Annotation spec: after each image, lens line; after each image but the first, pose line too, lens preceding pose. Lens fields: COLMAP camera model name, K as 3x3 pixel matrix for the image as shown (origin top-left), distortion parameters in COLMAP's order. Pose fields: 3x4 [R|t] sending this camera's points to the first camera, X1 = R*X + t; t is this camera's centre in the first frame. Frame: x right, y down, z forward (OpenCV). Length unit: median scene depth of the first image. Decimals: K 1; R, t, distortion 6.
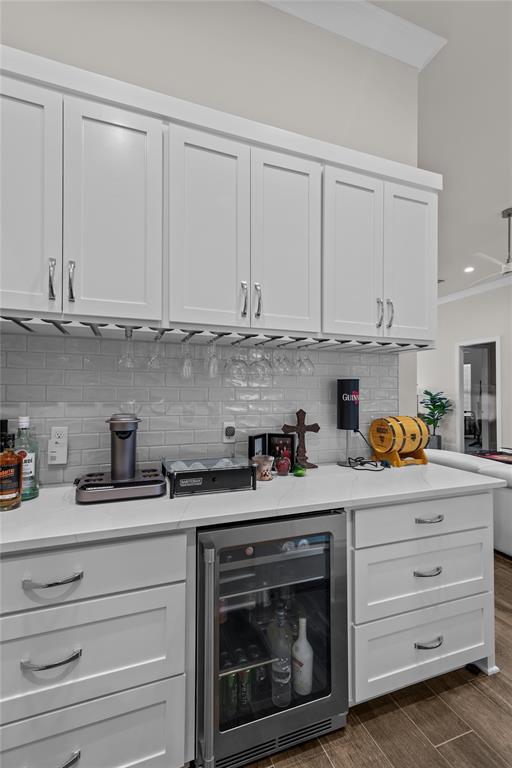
lens RADIAL K [[345.3, 0, 255.2], [0, 345.3, 387.5], [0, 0, 1]] dist [0.016467, 0.001293]
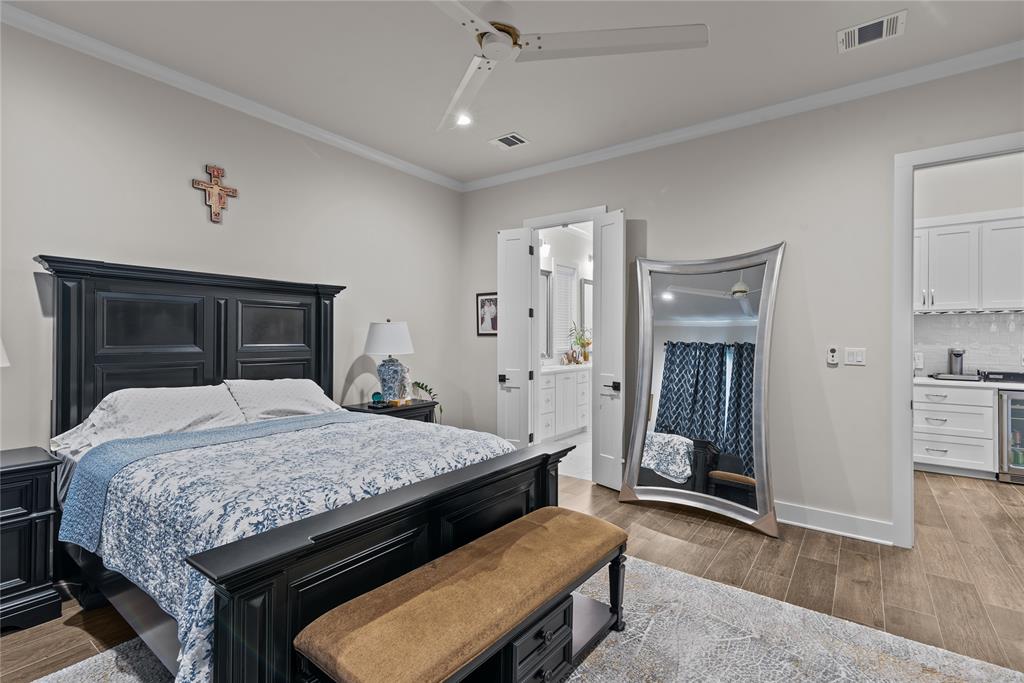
lens RADIAL K [[460.3, 0, 531.1], [0, 460.3, 335.4], [0, 0, 1]] dist [0.016467, 0.001293]
pose [[0.552153, -0.001876, -0.833741, 0.712498], [0.012531, 0.999903, 0.006050, -0.065654], [0.833649, -0.013788, 0.552123, -3.333010]]
